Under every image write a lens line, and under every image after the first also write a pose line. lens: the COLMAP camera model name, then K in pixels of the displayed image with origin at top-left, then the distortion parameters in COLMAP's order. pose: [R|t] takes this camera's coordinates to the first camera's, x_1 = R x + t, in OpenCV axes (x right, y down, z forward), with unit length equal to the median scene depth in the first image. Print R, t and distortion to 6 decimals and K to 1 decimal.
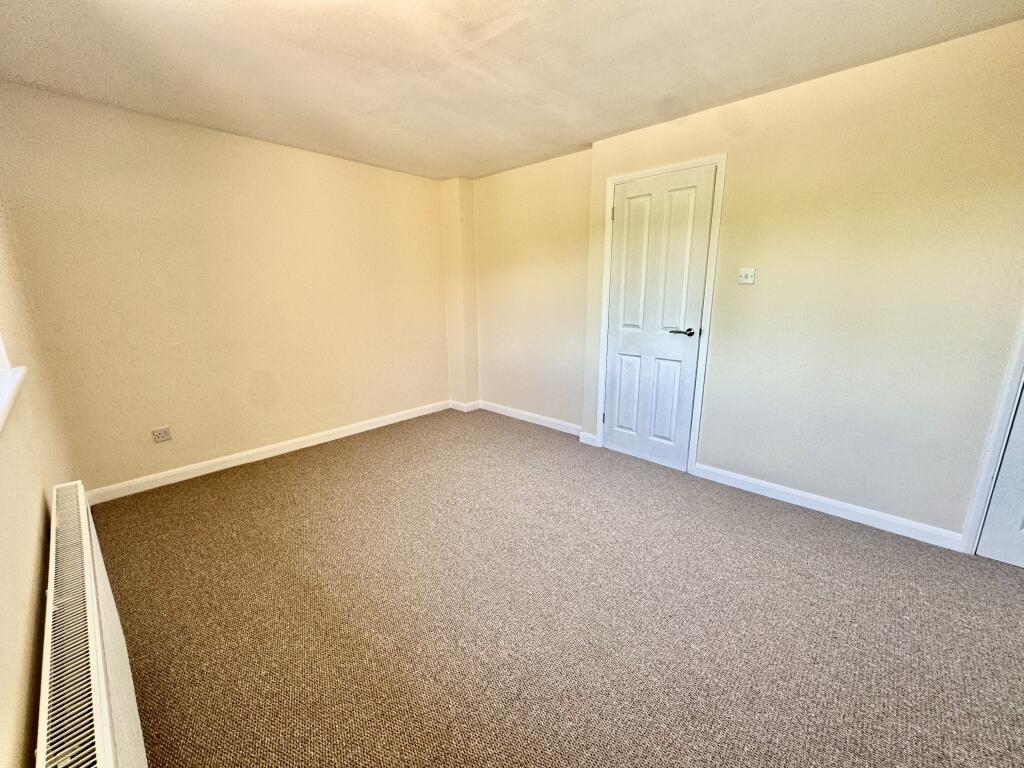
lens RADIAL K [[410.5, 0, 513.3], [0, 410.5, 381.6], [0, 0, 1]] dist [0.000673, 0.000052]
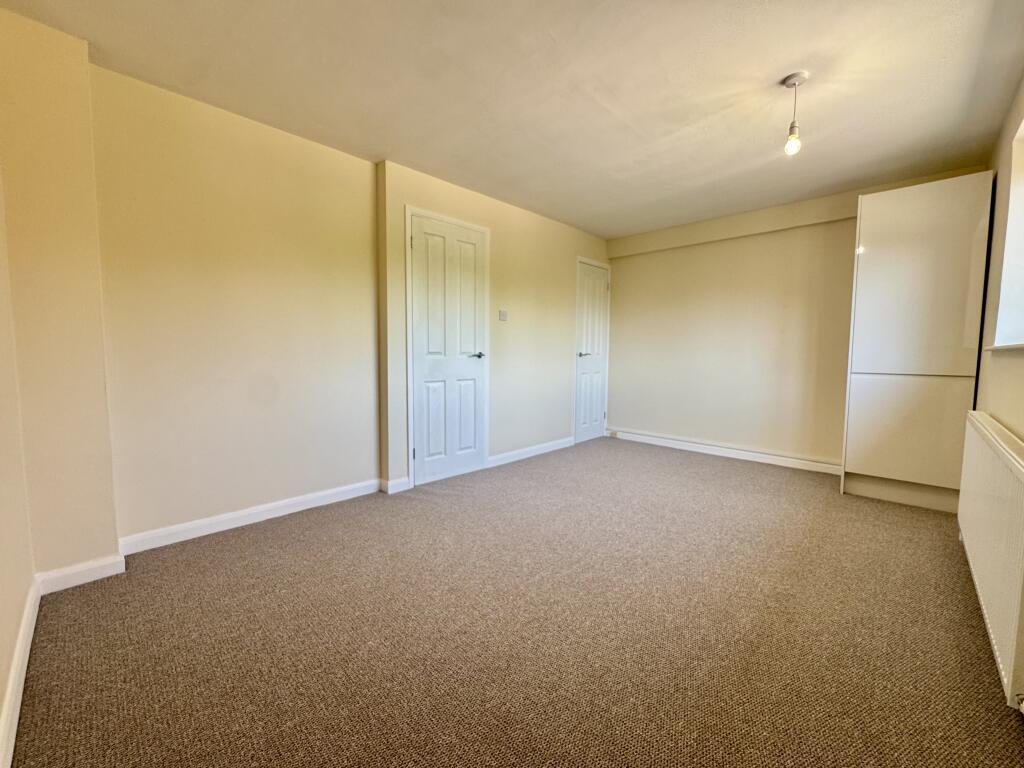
lens RADIAL K [[410.5, 0, 514.7], [0, 410.5, 381.7], [0, 0, 1]] dist [0.000673, 0.000052]
pose [[0.016213, -0.069056, 0.997481, -0.783517], [0.209898, 0.975618, 0.064130, -0.092290], [-0.977589, 0.208330, 0.030313, 0.814807]]
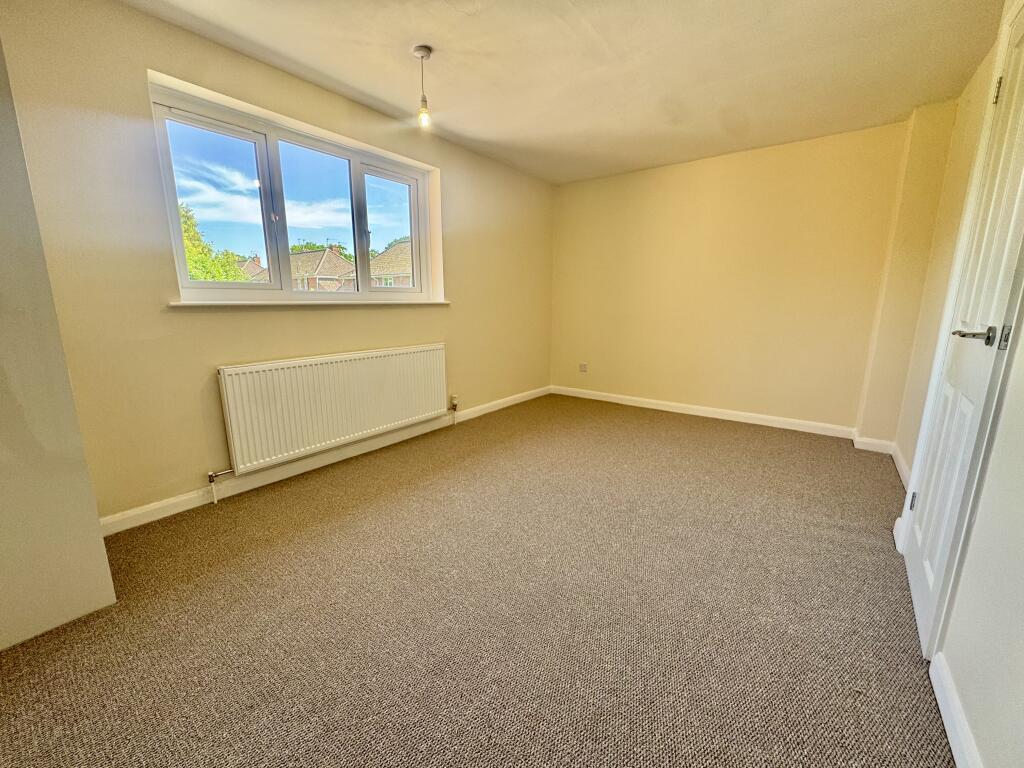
lens RADIAL K [[410.5, 0, 510.9], [0, 410.5, 385.3], [0, 0, 1]] dist [0.000673, 0.000052]
pose [[0.097554, 0.204550, -0.973983, 0.742052], [-0.219618, 0.958950, 0.179396, -0.038227], [0.970696, 0.196404, 0.138472, 0.455589]]
